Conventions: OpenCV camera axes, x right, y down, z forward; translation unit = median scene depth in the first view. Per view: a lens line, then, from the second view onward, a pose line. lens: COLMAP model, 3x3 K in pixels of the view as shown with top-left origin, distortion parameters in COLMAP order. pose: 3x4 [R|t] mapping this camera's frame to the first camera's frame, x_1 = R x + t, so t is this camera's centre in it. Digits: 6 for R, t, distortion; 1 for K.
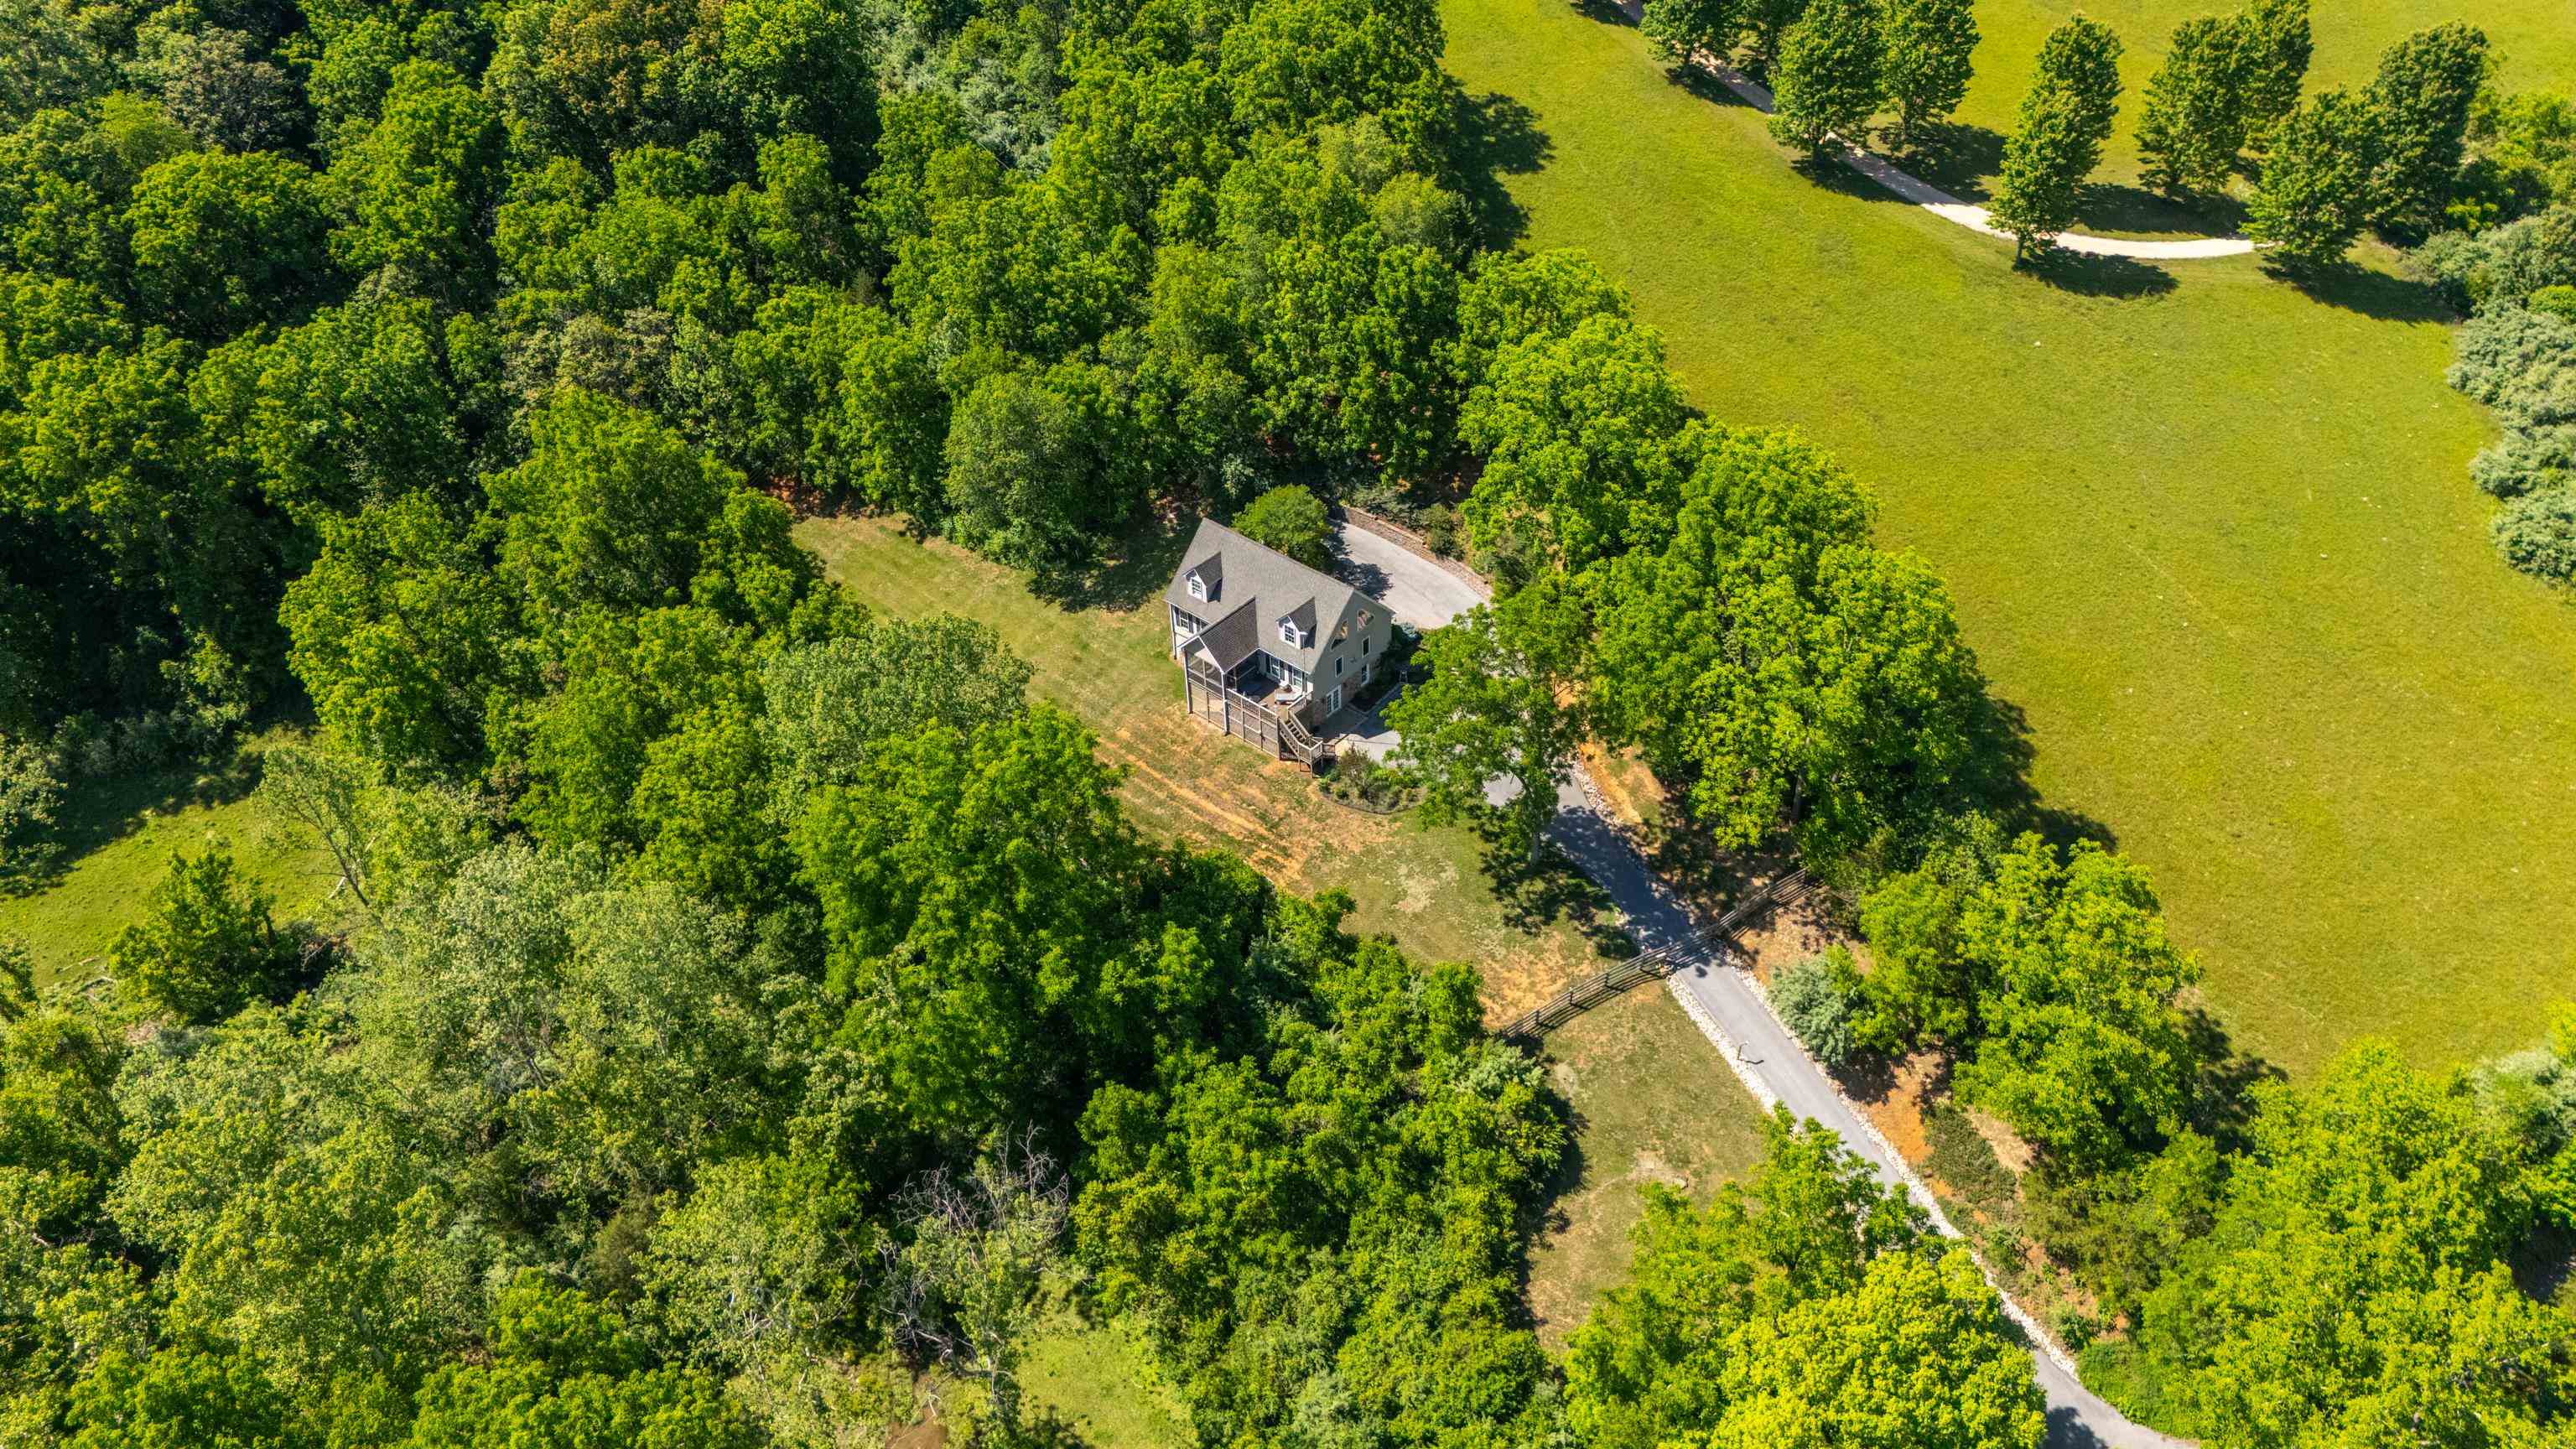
lens RADIAL K [[1899.6, 0, 1284.3], [0, 1899.6, 727.2], [0, 0, 1]] dist [0.056904, -0.044152]
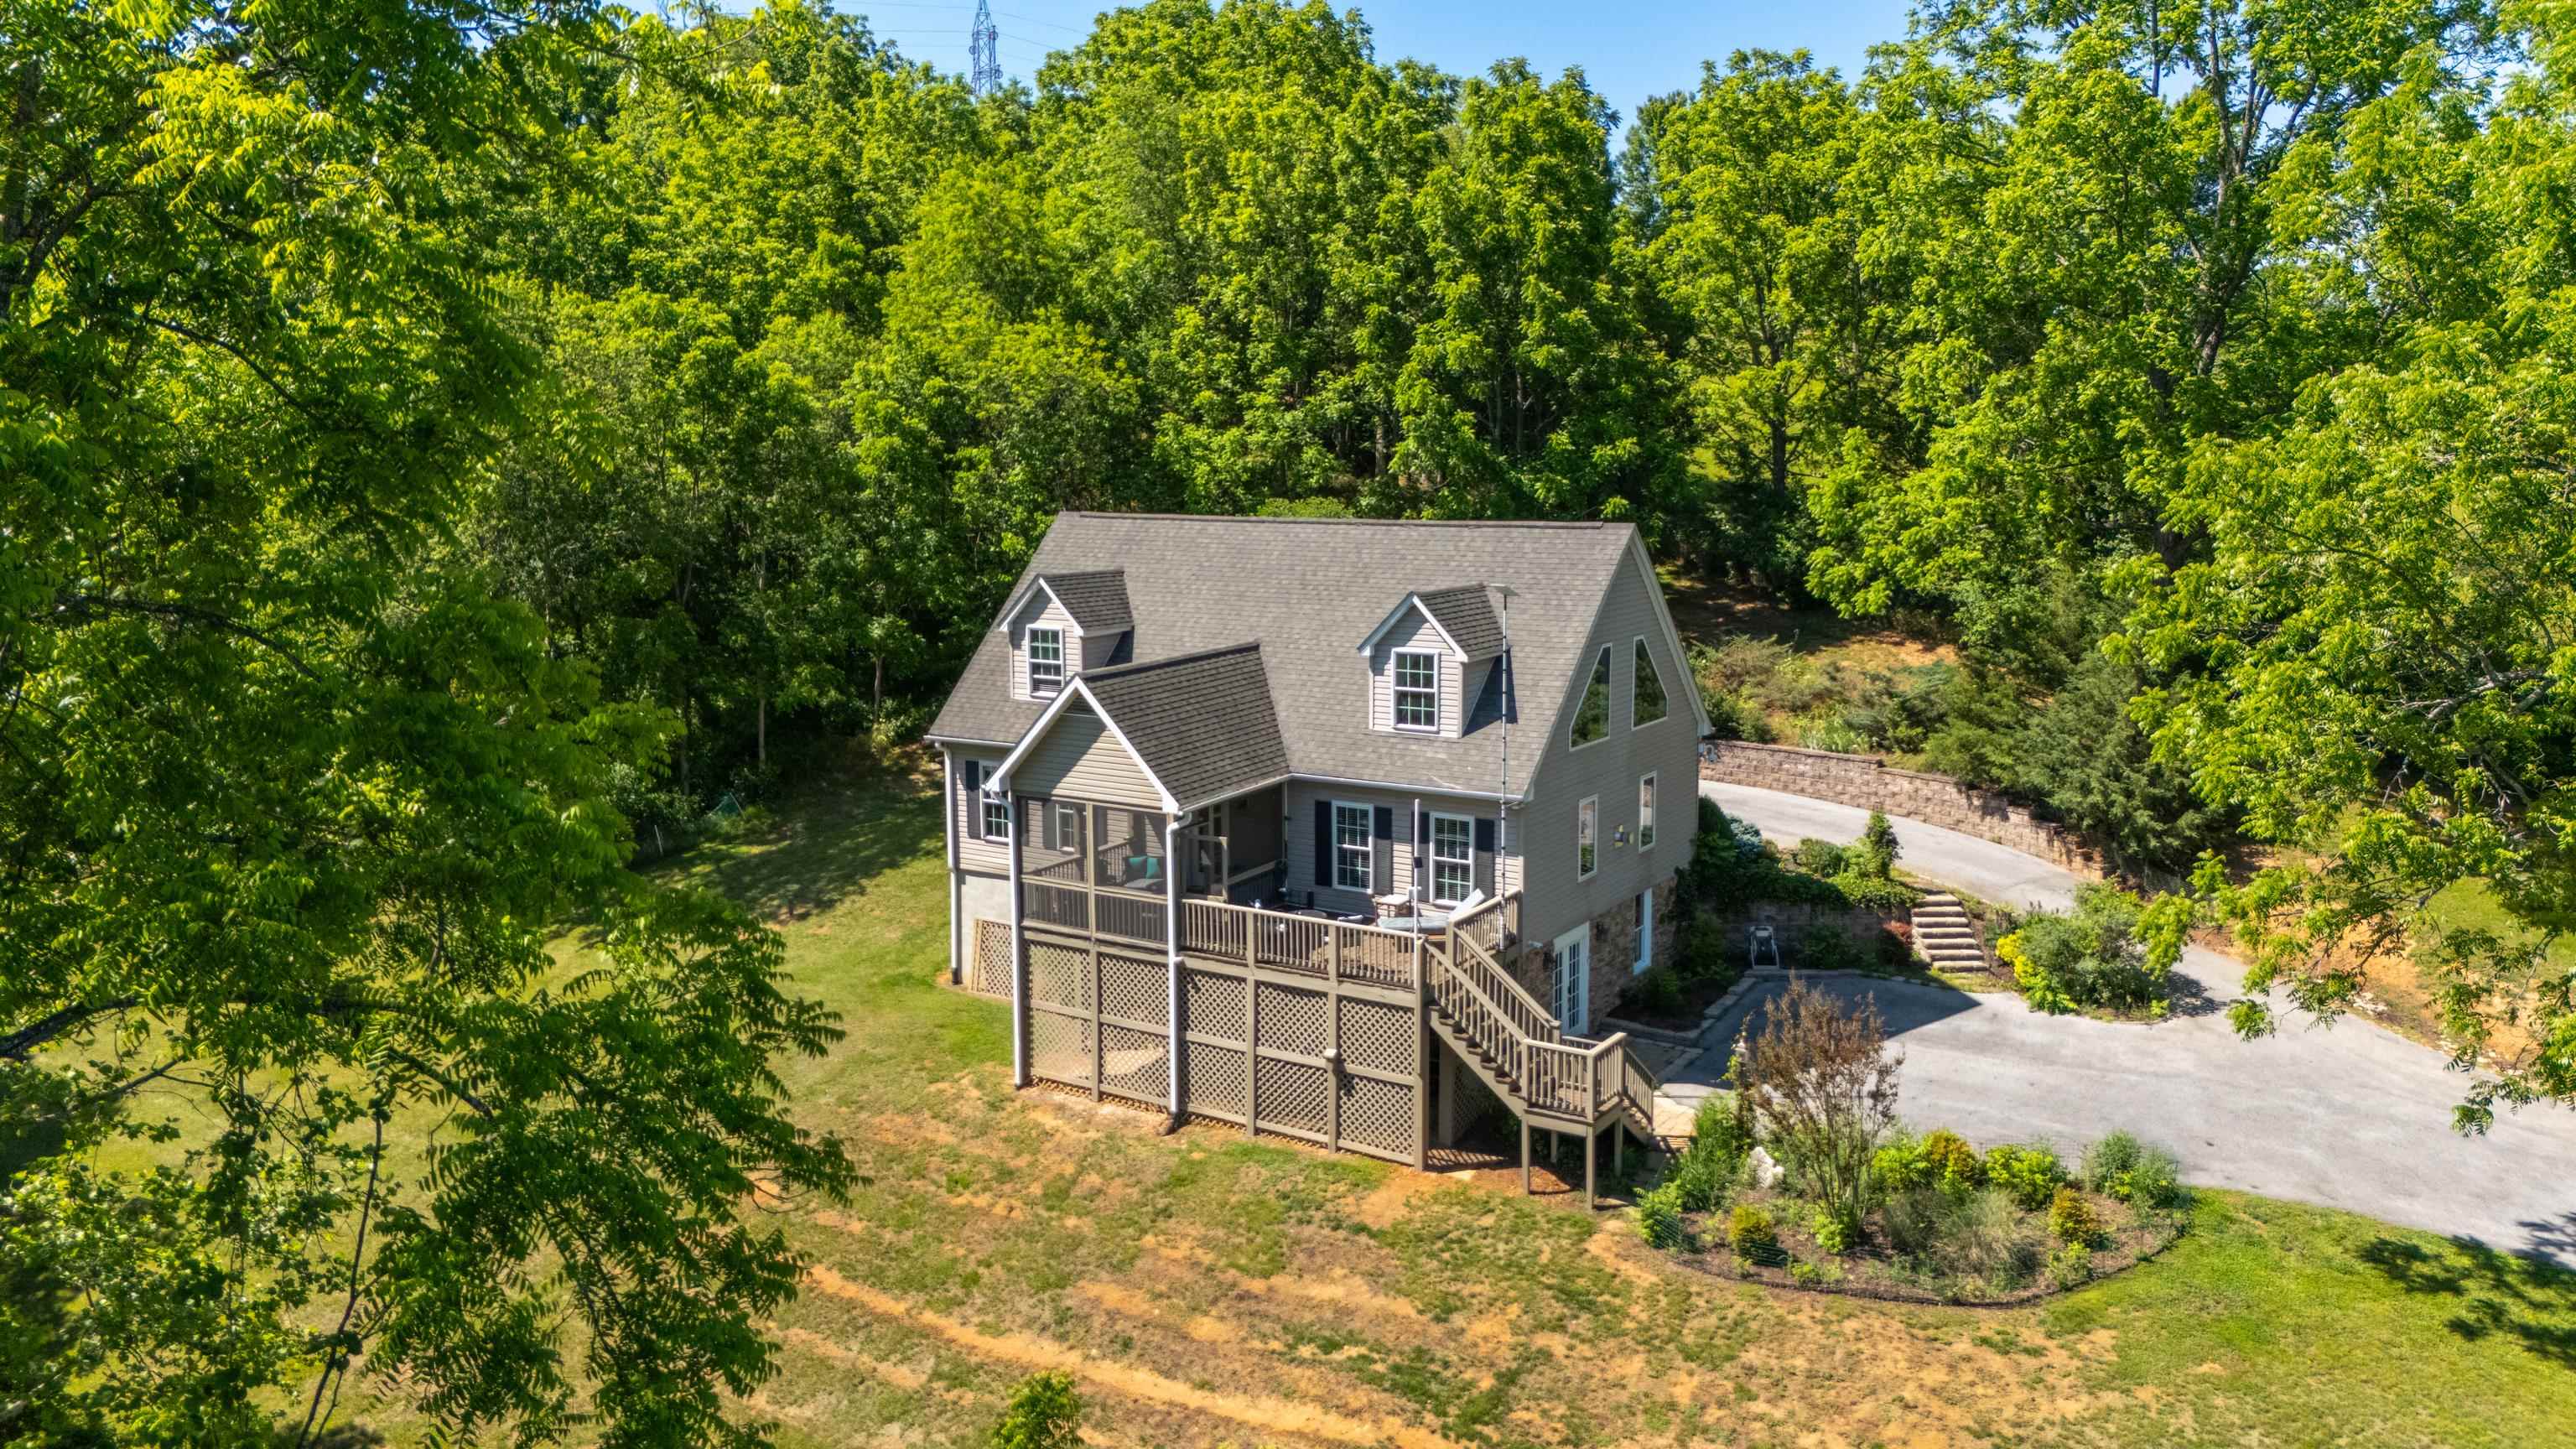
lens RADIAL K [[1899.6, 0, 1289.4], [0, 1899.6, 713.3], [0, 0, 1]] dist [0.056904, -0.044152]
pose [[0.988079, -0.003844, 0.153900, -0.055692], [0.082262, 0.858185, -0.506706, 0.088119], [-0.130127, 0.513325, 0.848271, 0.773649]]
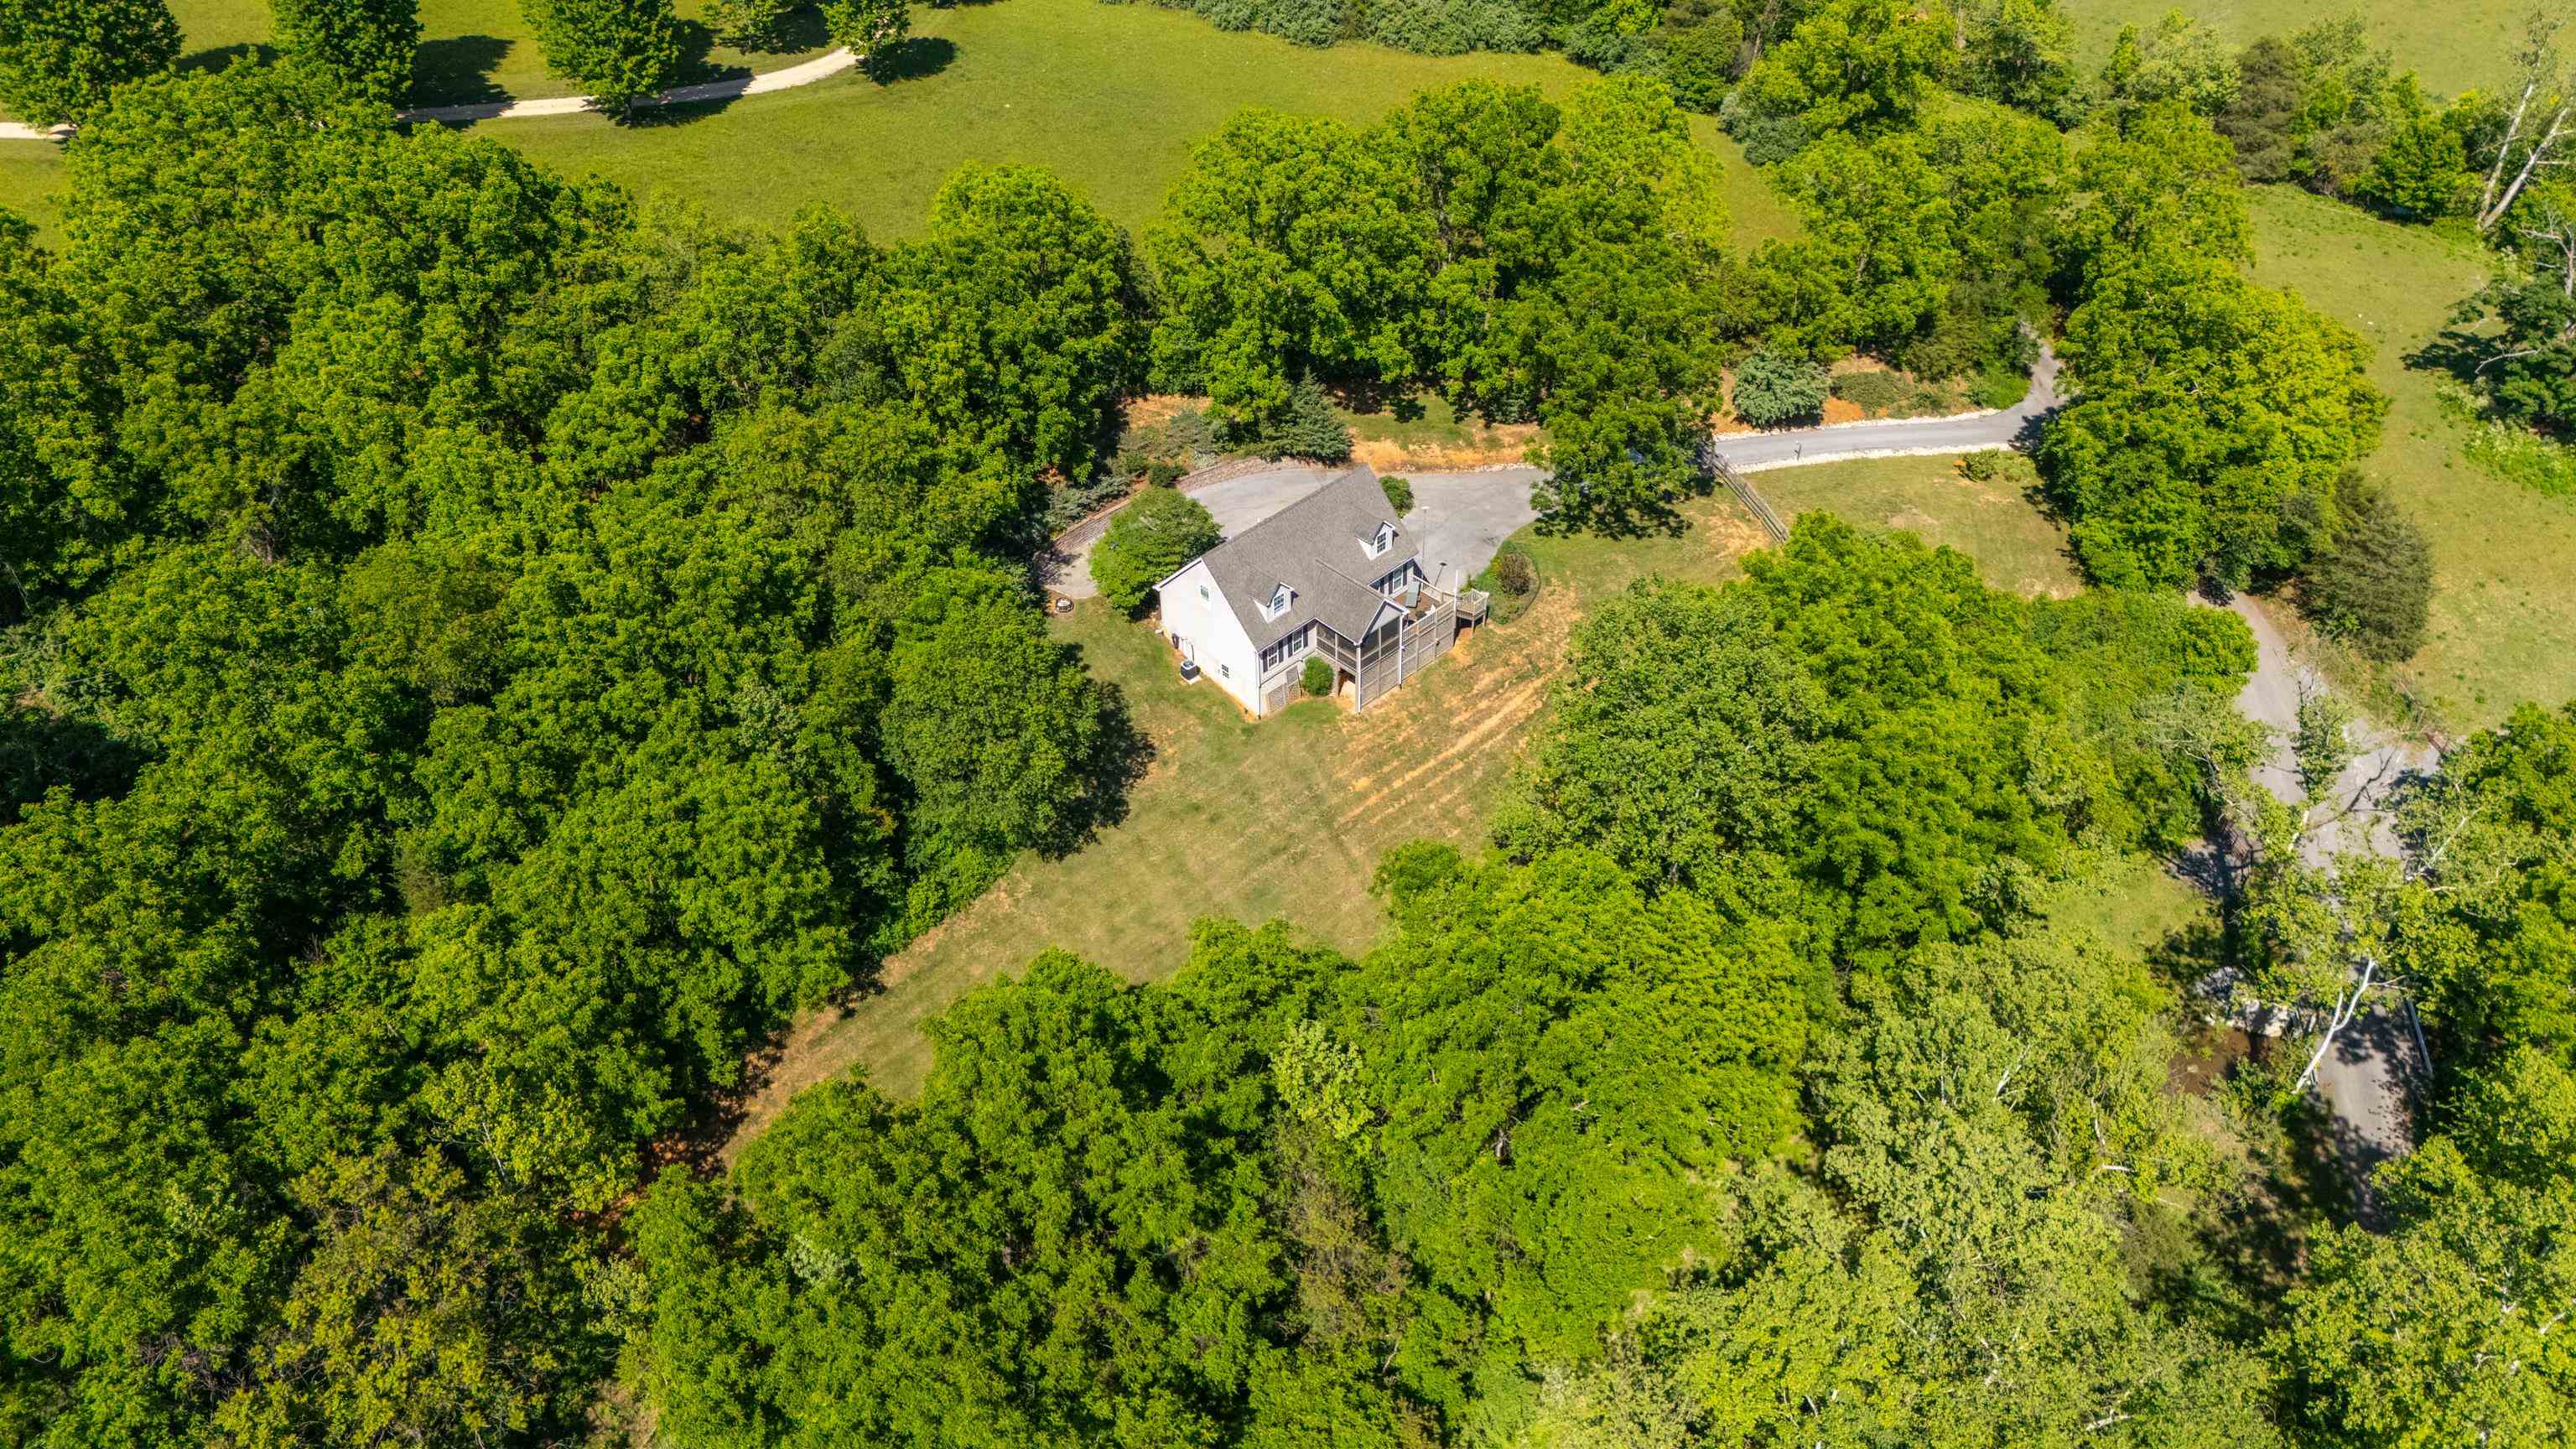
lens RADIAL K [[1899.6, 0, 1284.9], [0, 1899.6, 733.6], [0, 0, 1]] dist [0.056904, -0.044152]
pose [[0.083681, -0.633249, 0.769411, -0.748474], [0.646669, 0.621964, 0.441565, -0.418555], [-0.758167, 0.460604, 0.461549, 0.657410]]
